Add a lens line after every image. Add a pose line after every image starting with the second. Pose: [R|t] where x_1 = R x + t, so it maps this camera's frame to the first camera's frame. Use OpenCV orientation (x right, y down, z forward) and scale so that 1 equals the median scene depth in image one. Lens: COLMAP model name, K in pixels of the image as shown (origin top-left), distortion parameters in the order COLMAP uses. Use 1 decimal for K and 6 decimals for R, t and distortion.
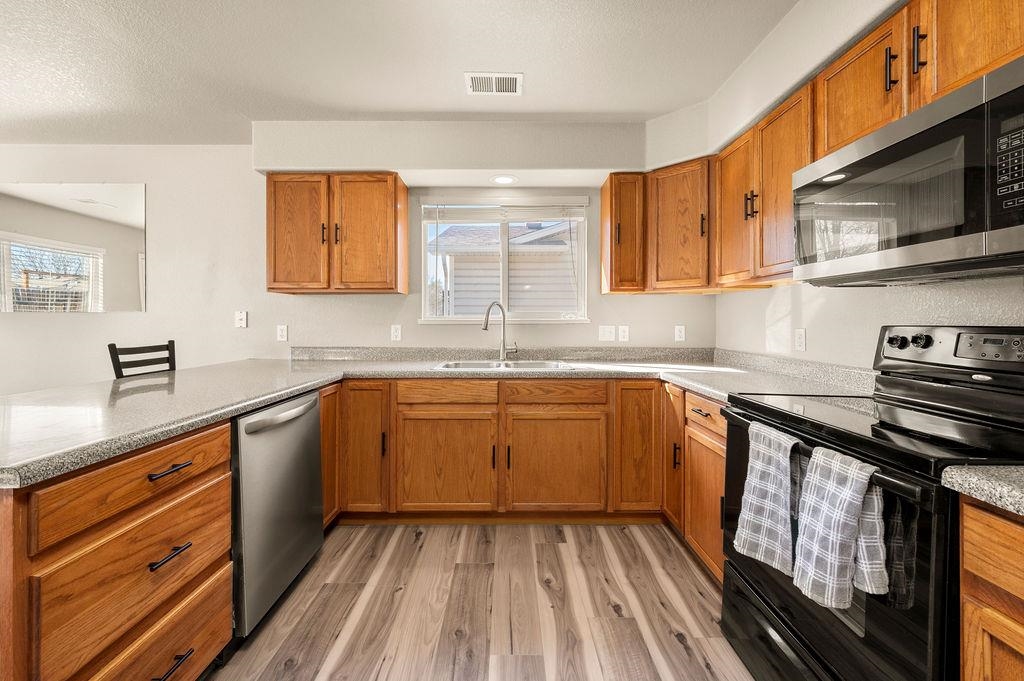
lens RADIAL K [[409.3, 0, 513.8], [0, 409.3, 319.8], [0, 0, 1]] dist [-0.000036, -0.000295]
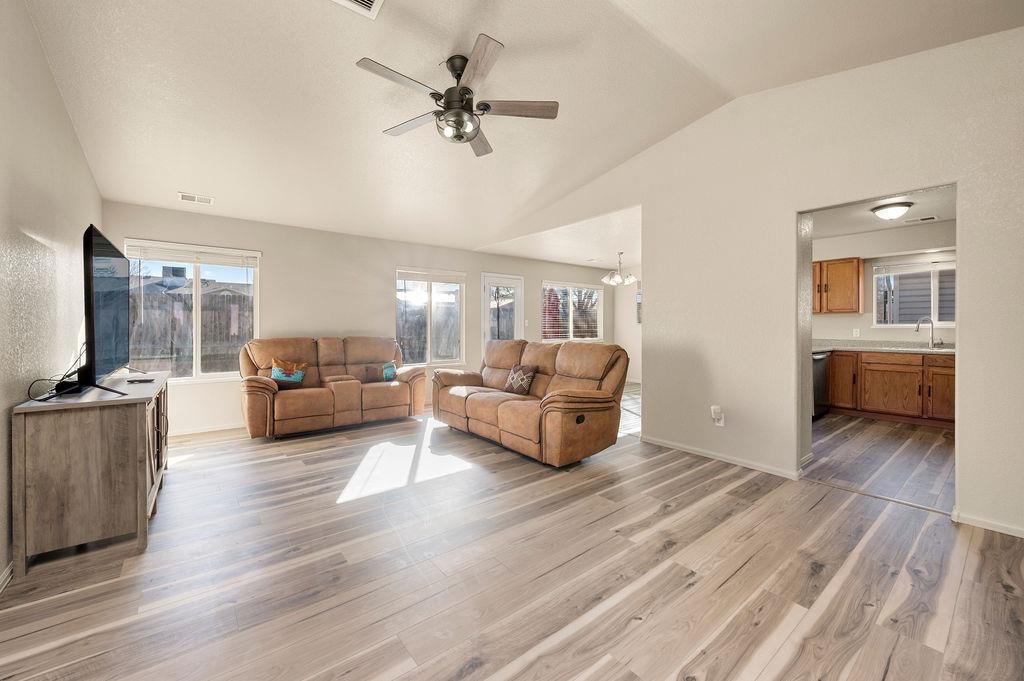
lens RADIAL K [[409.3, 0, 514.5], [0, 409.3, 330.4], [0, 0, 1]] dist [-0.000036, -0.000295]
pose [[0.624496, 0.004507, -0.781015, 0.291759], [0.002456, 0.999967, 0.007734, 0.001437], [0.781024, -0.006748, 0.624464, -1.946567]]
